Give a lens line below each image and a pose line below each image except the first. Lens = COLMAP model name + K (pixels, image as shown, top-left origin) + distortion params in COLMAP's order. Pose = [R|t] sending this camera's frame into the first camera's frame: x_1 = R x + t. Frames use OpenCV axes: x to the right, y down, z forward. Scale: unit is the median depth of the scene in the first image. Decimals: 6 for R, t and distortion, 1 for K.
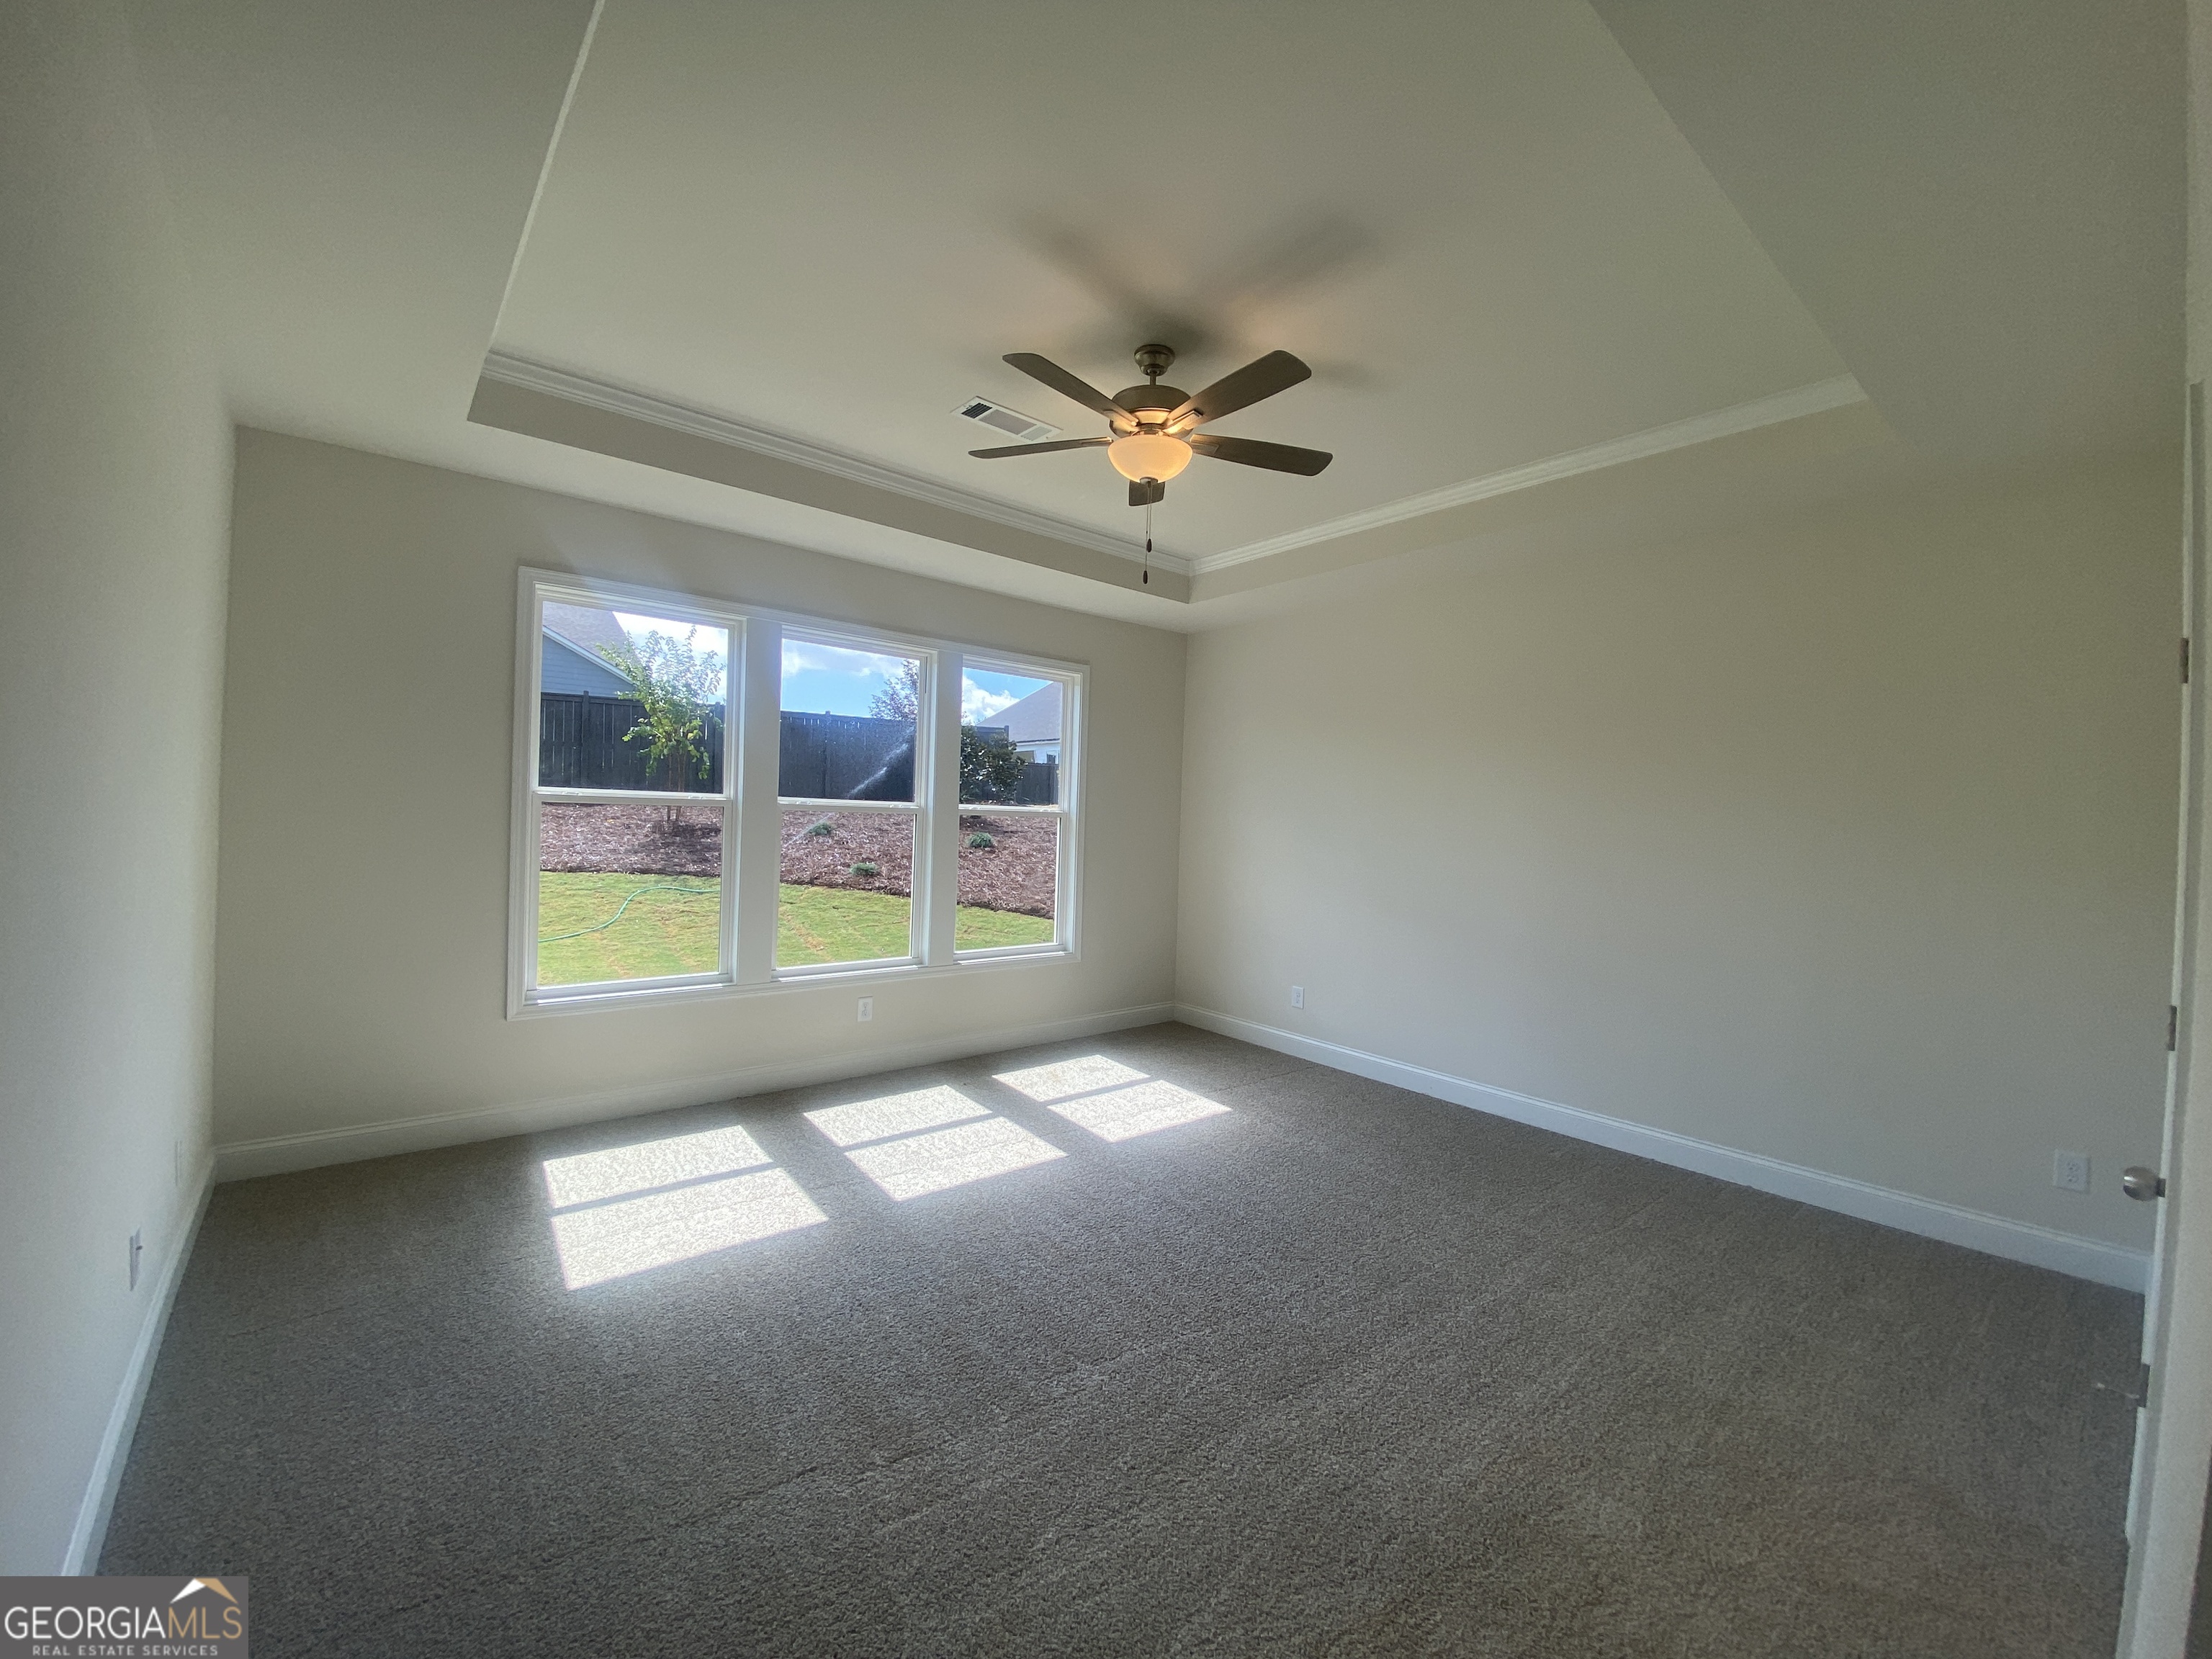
lens RADIAL K [[892.7, 0, 1105.8], [0, 892.7, 822.4], [0, 0, 1]] dist [0.018118, -0.019527]
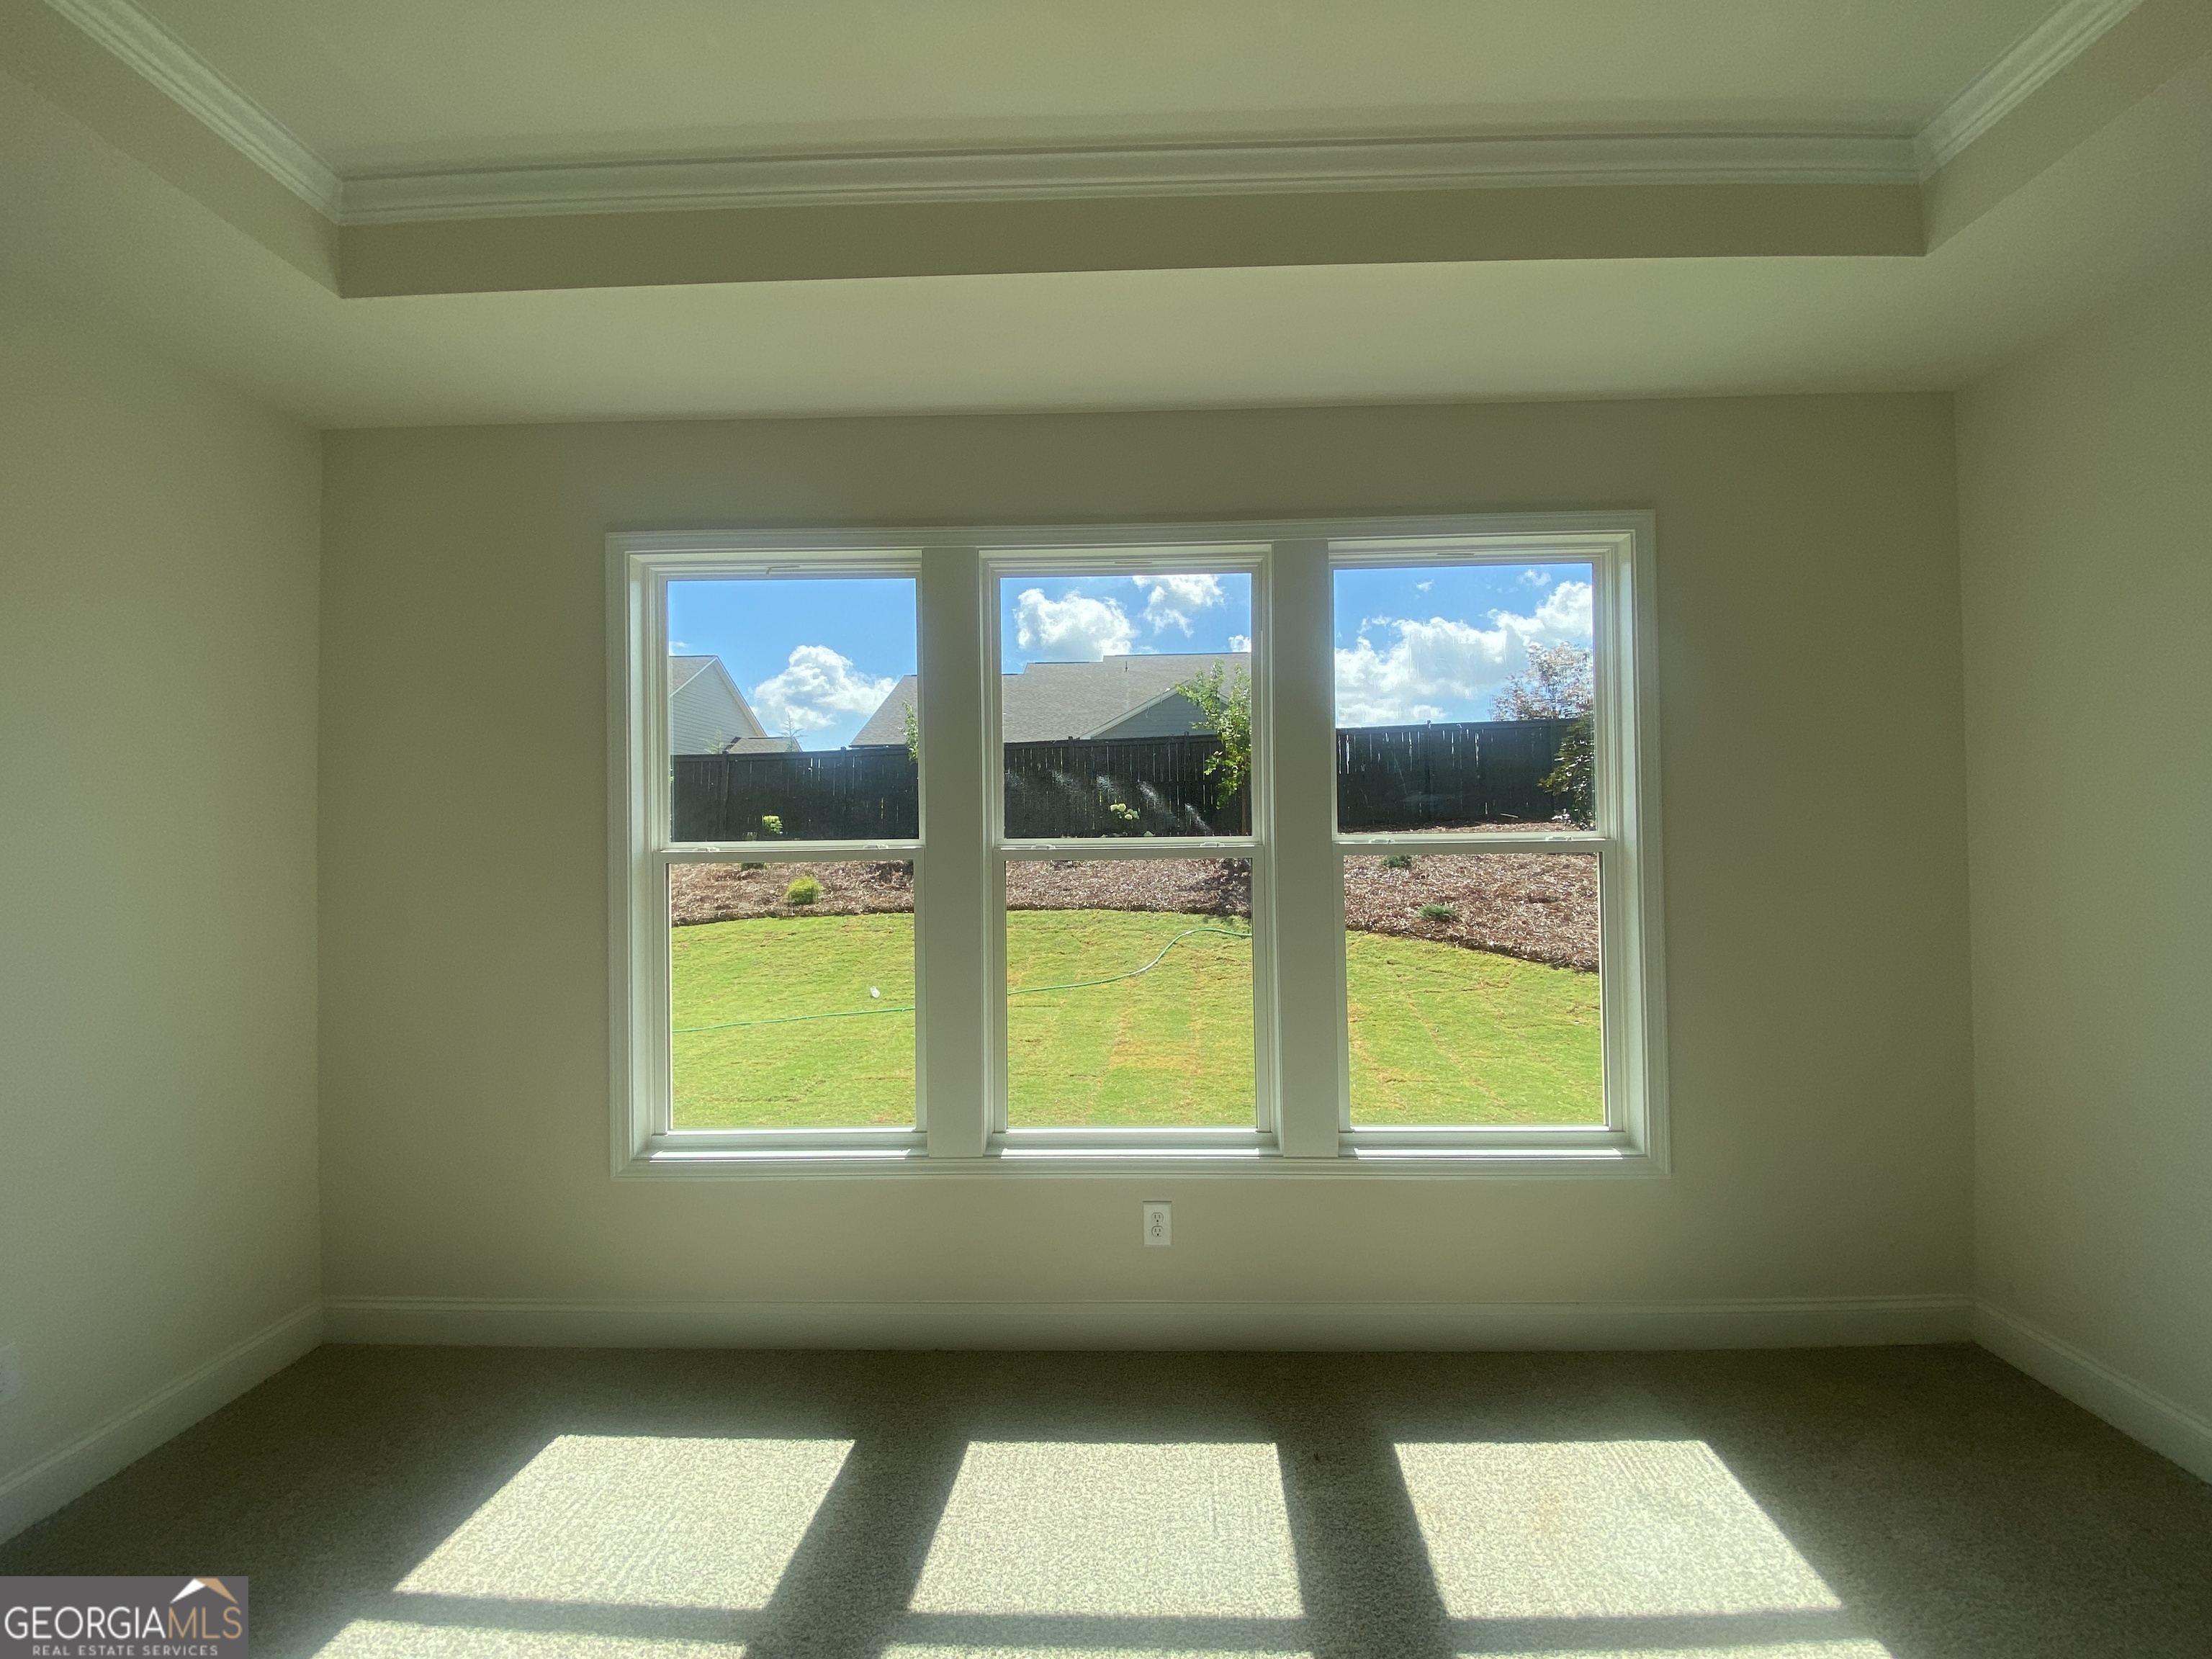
lens RADIAL K [[892.7, 0, 1105.8], [0, 892.7, 822.4], [0, 0, 1]] dist [0.018118, -0.019527]
pose [[0.749119, -0.054087, -0.660224, 0.074708], [0.036874, 0.998521, -0.039962, -0.010935], [0.661409, 0.005591, 0.750005, 0.576013]]
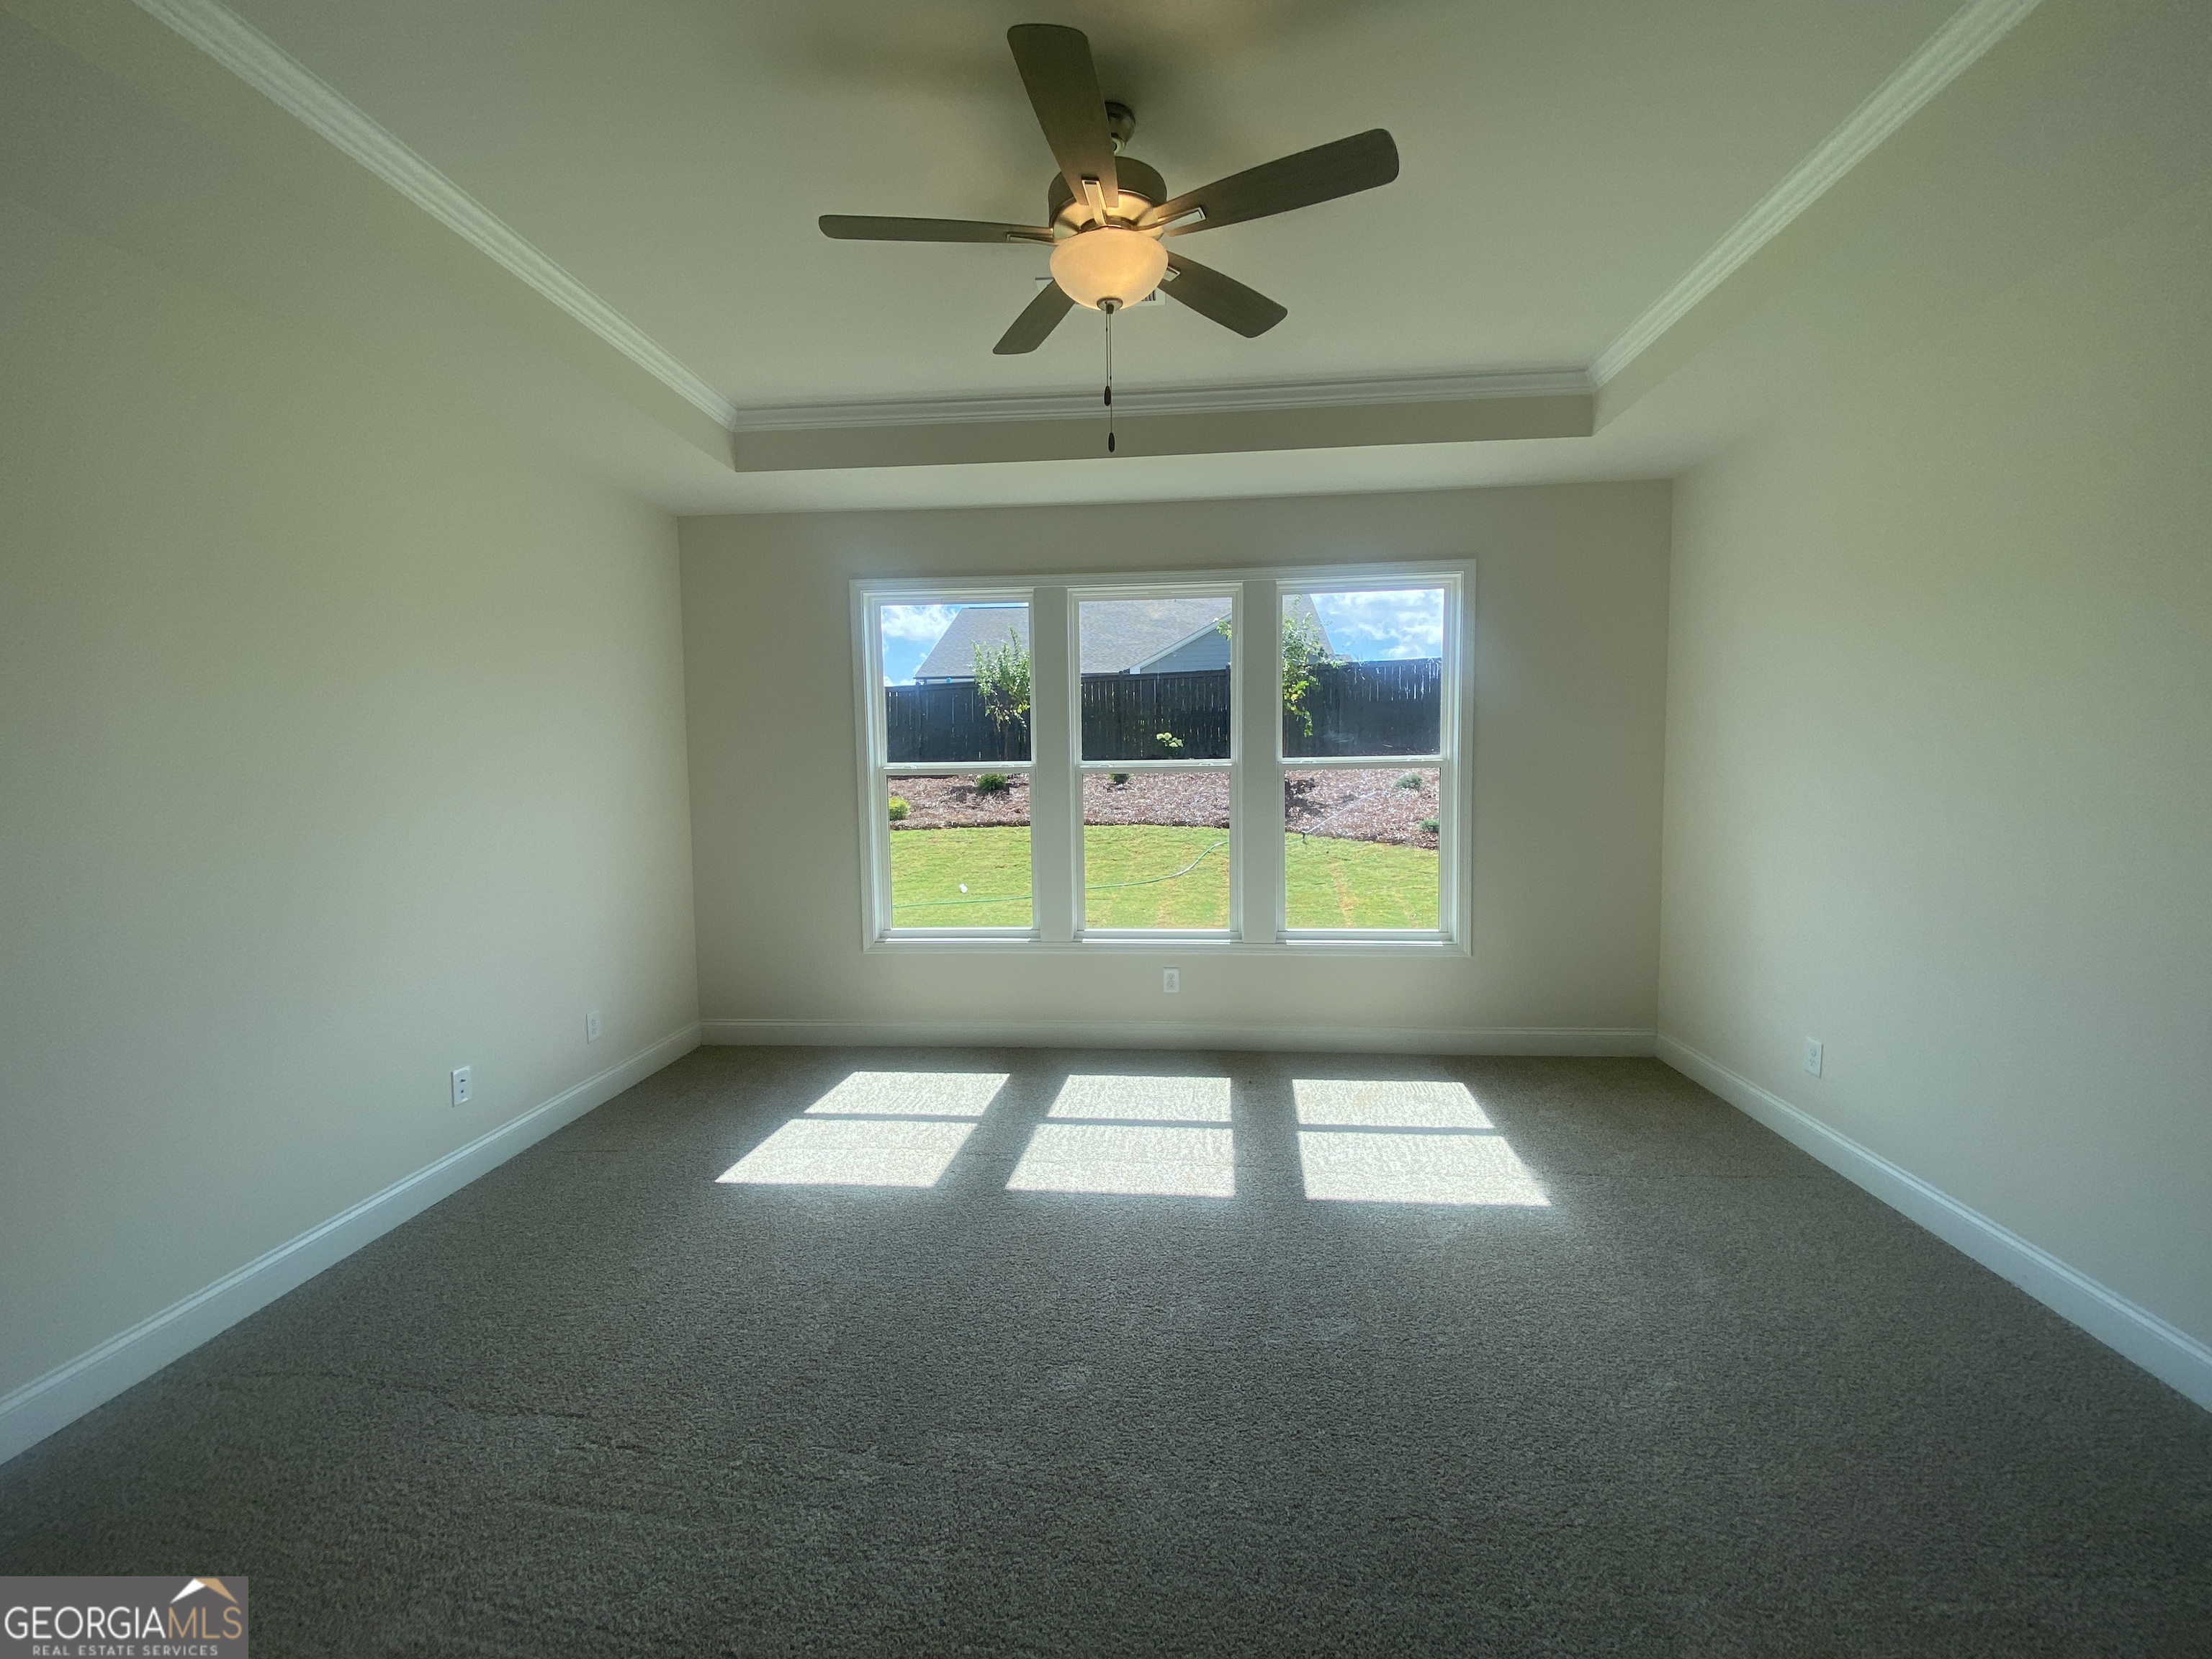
lens RADIAL K [[899.6, 0, 1089.3], [0, 899.6, 815.6], [0, 0, 1]] dist [0.066383, -0.020002]
pose [[0.697843, -0.003711, -0.716241, 0.350979], [0.036328, 0.998883, 0.030219, 0.004375], [0.715329, -0.047108, 0.697198, 0.285166]]
